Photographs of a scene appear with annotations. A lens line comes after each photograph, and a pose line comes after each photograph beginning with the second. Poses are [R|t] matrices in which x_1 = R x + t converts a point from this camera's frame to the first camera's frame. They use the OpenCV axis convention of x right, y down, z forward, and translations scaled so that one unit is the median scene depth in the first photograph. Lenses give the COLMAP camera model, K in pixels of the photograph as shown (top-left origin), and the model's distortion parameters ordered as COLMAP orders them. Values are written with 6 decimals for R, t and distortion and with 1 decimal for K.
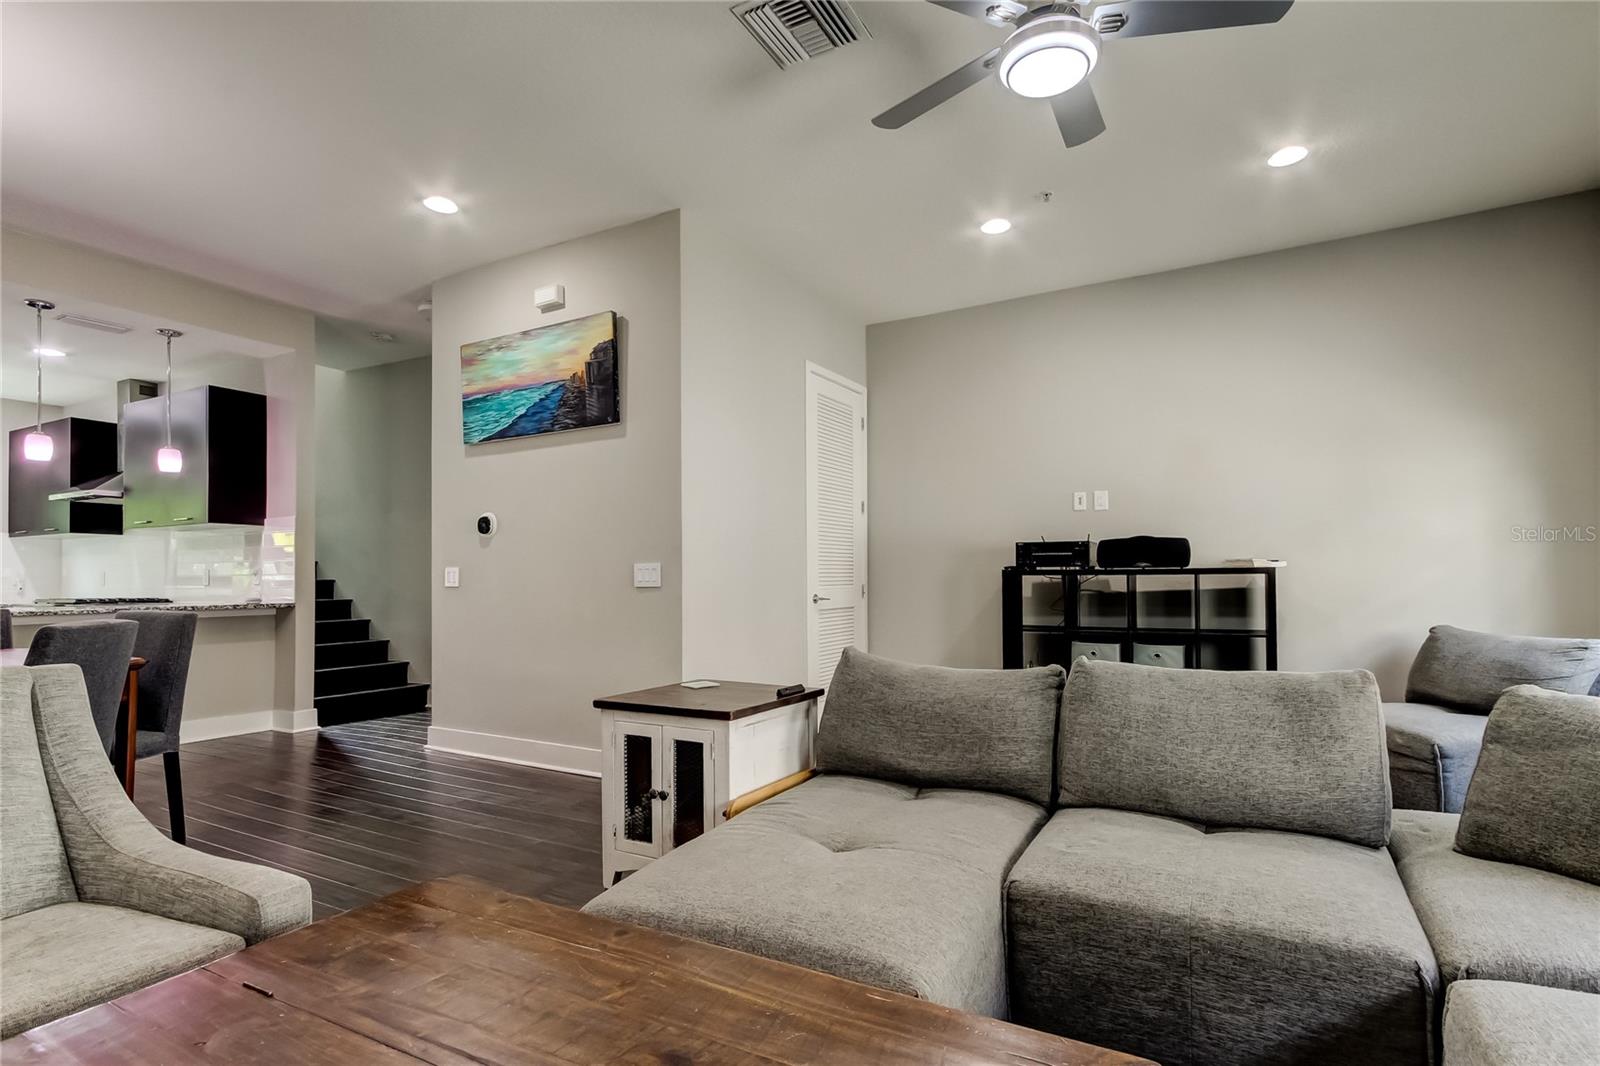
lens RADIAL K [[768.7, 0, 808.1], [0, 768.7, 561.1], [0, 0, 1]] dist [0.005122, 0.001121]
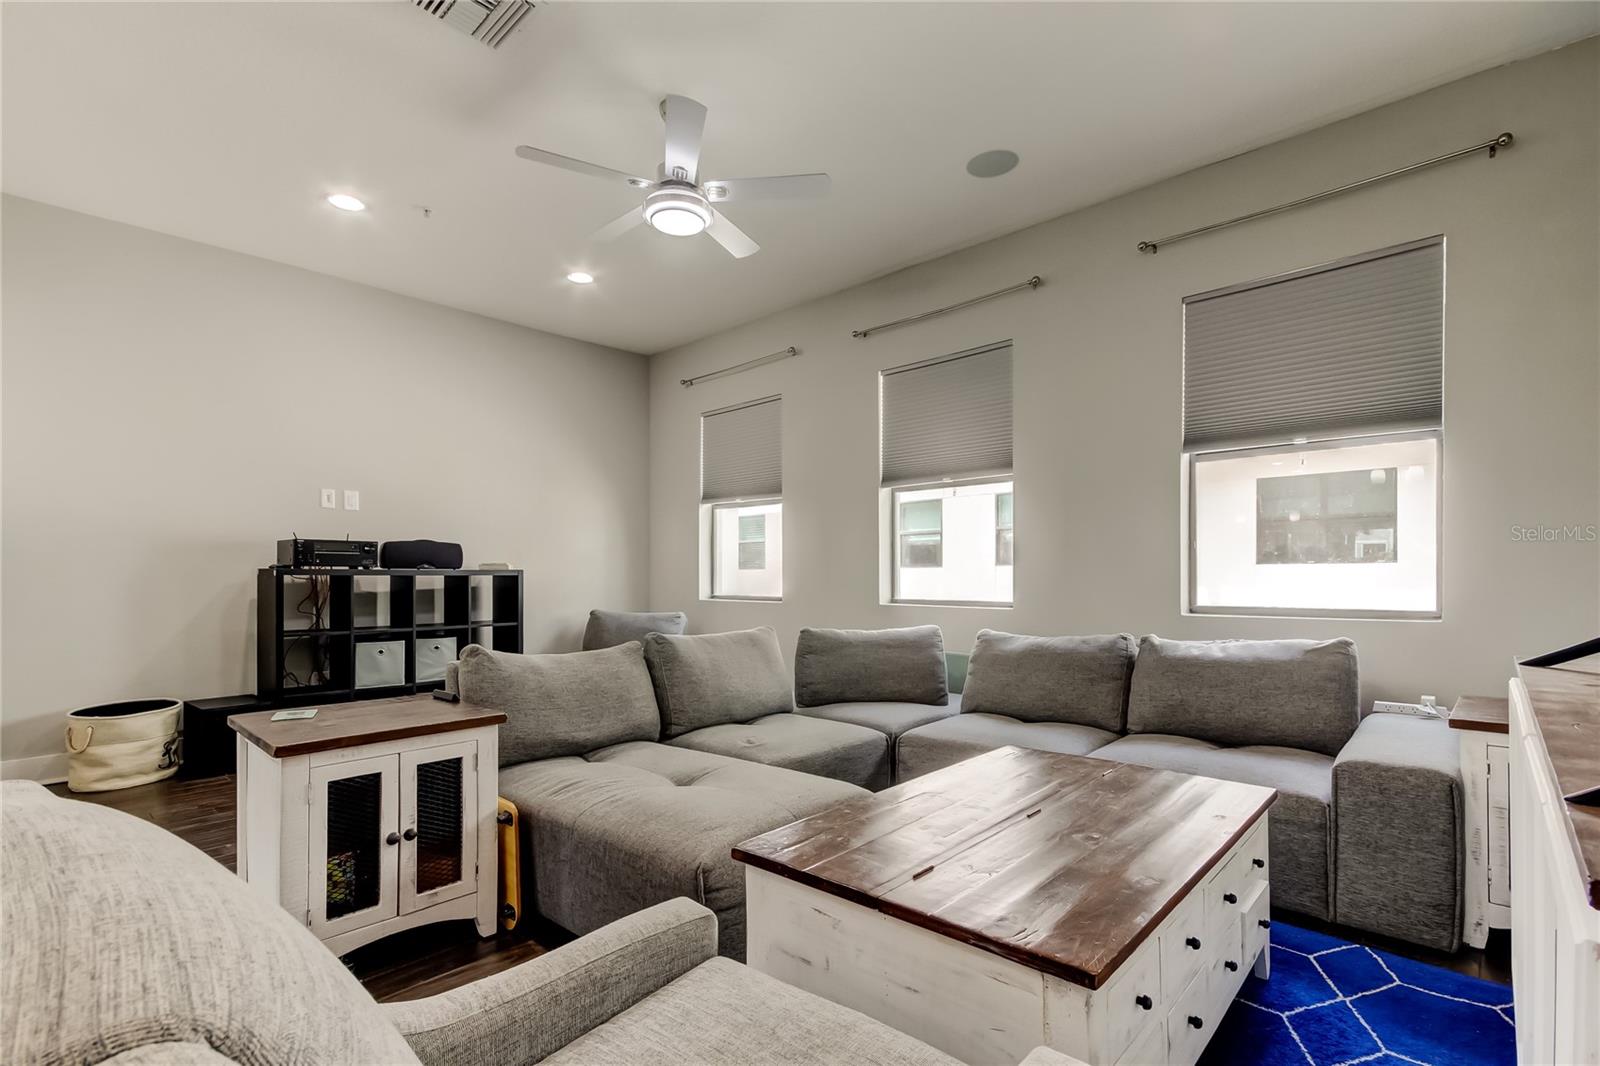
lens RADIAL K [[768.7, 0, 808.1], [0, 768.7, 561.1], [0, 0, 1]] dist [0.005122, 0.001121]
pose [[0.224712, 0.026018, 0.974078, -0.525448], [-0.021372, 0.999535, -0.021768, 0.009963], [-0.974191, -0.015926, 0.225164, 0.228908]]
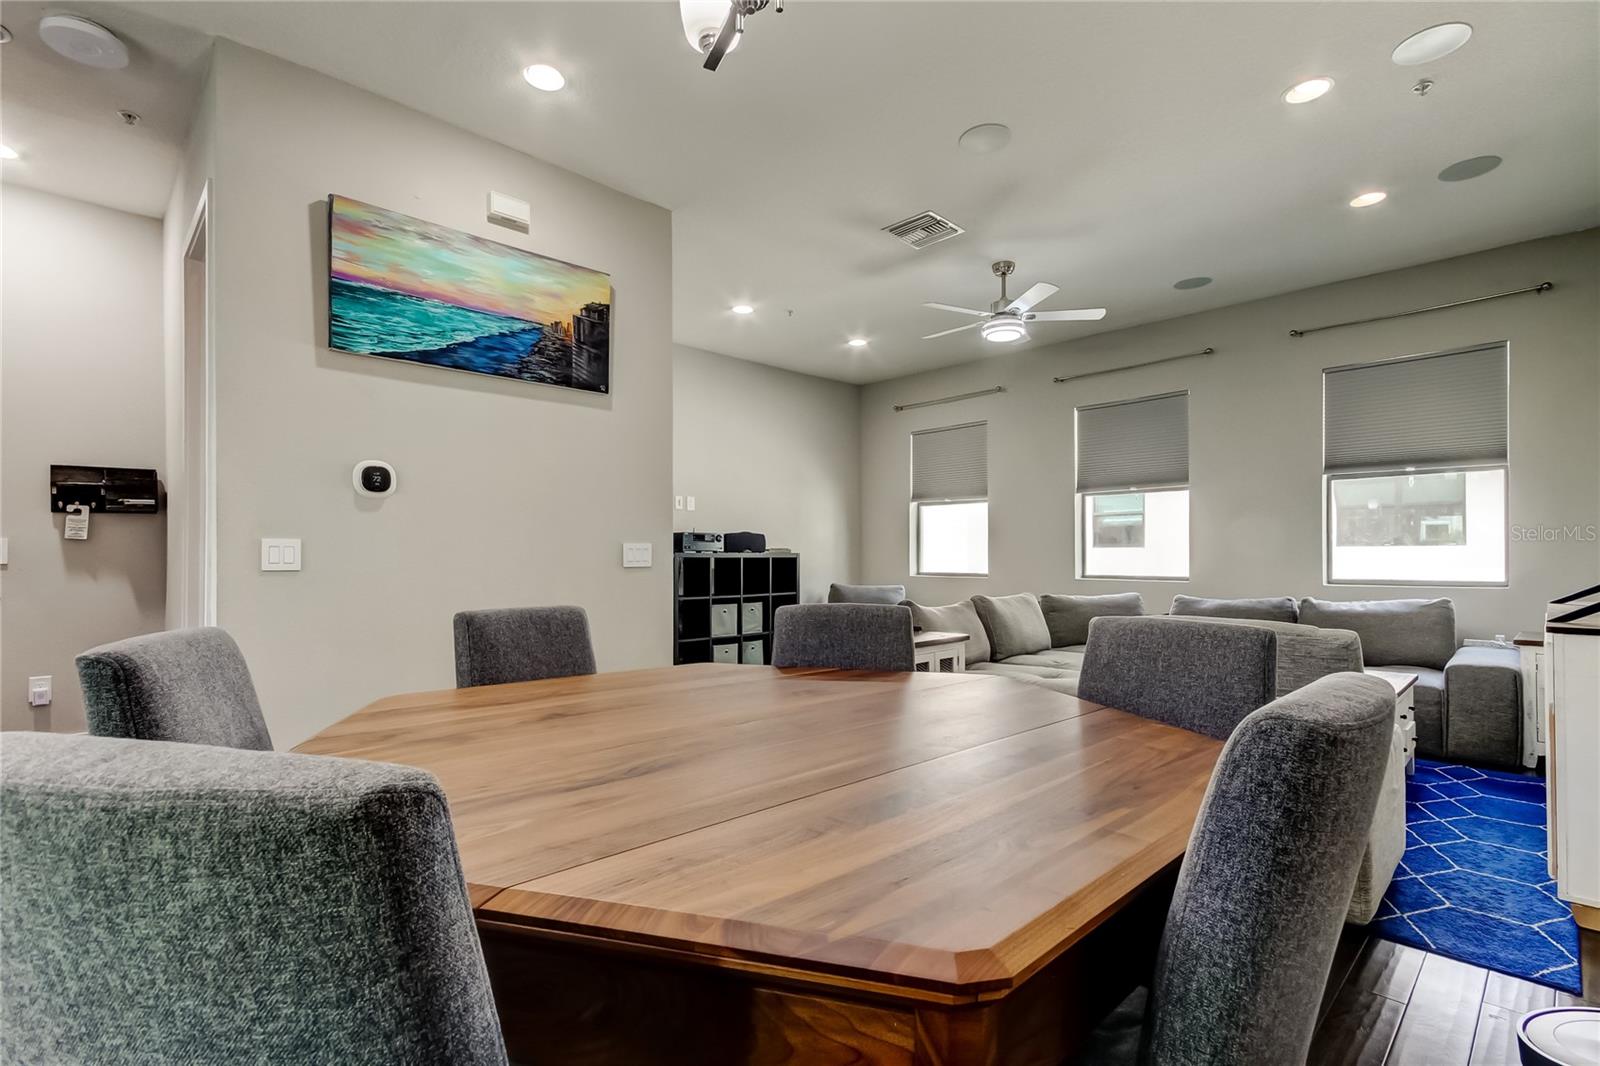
lens RADIAL K [[769.1, 0, 800.0], [0, 769.1, 533.0], [0, 0, 1]] dist [0.000753, -0.000965]
pose [[0.278891, 0.035485, 0.959667, -1.037130], [-0.022392, 0.999286, -0.030443, 0.014298], [-0.960062, -0.012999, 0.279487, 0.484394]]
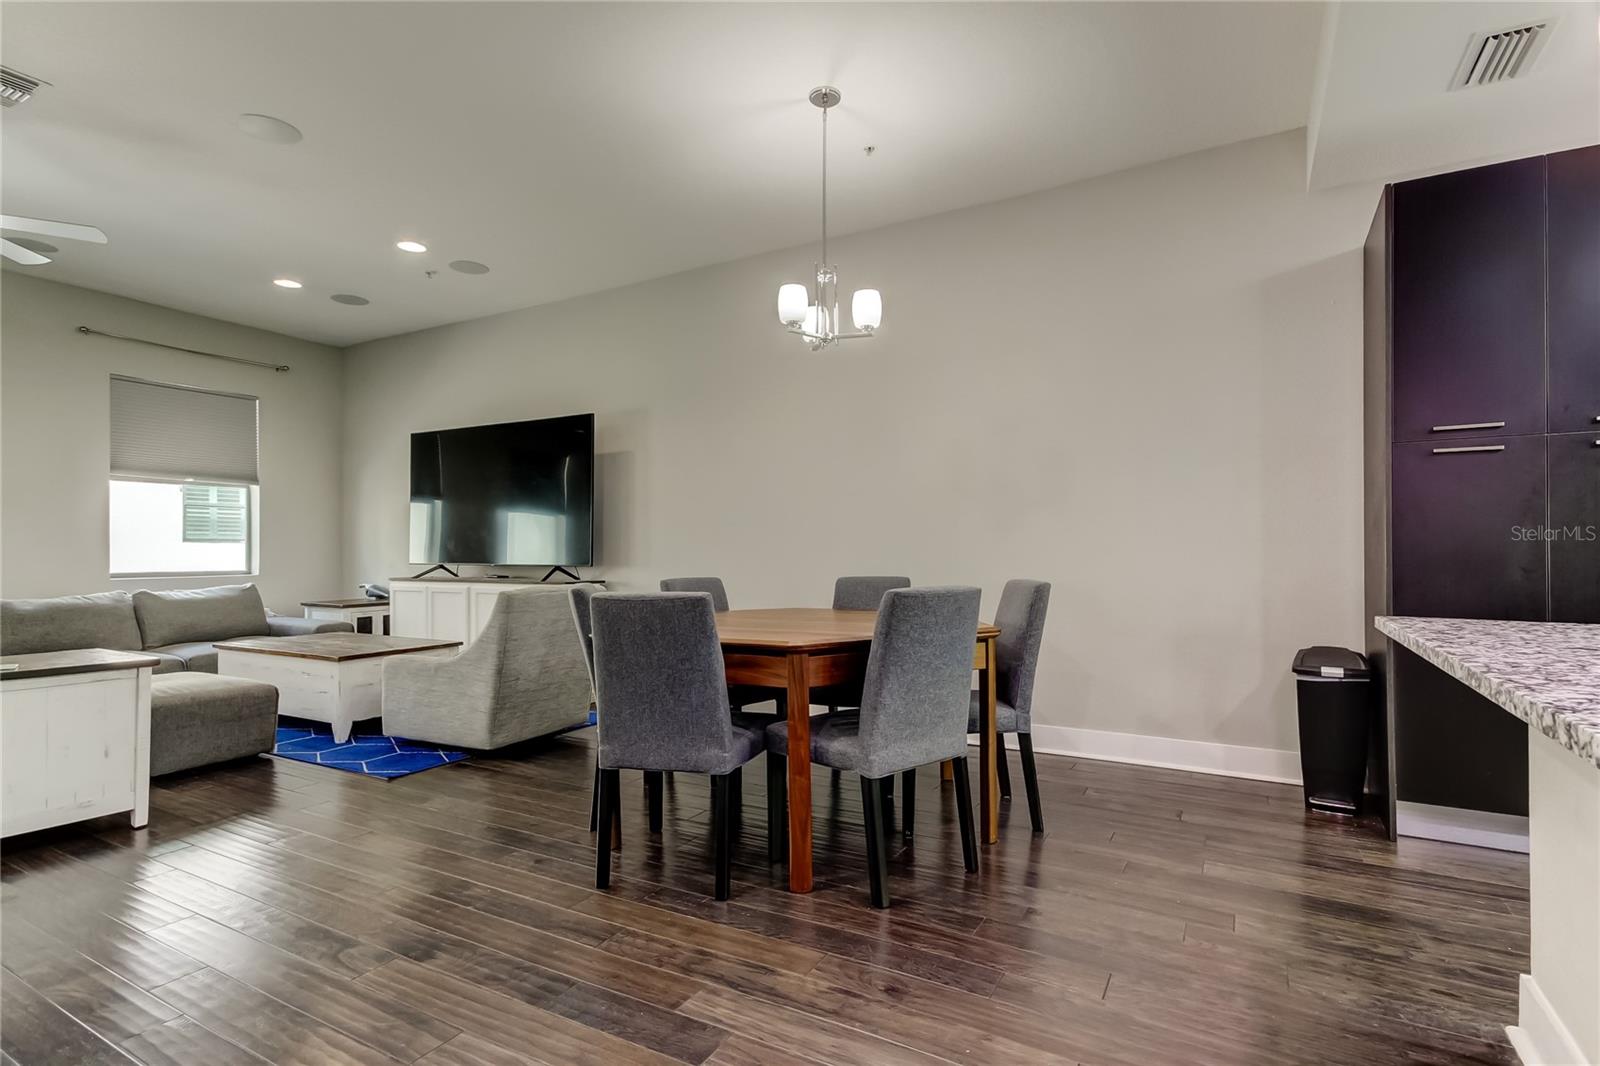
lens RADIAL K [[749.3, 0, 793.7], [0, 749.3, 546.5], [0, 0, 1]] dist [0.029449, -0.000472]
pose [[-0.999745, 0.004523, -0.022127, -0.742209], [0.005214, 0.999497, -0.031278, 0.034640], [0.021975, -0.031385, -0.999266, 1.340048]]
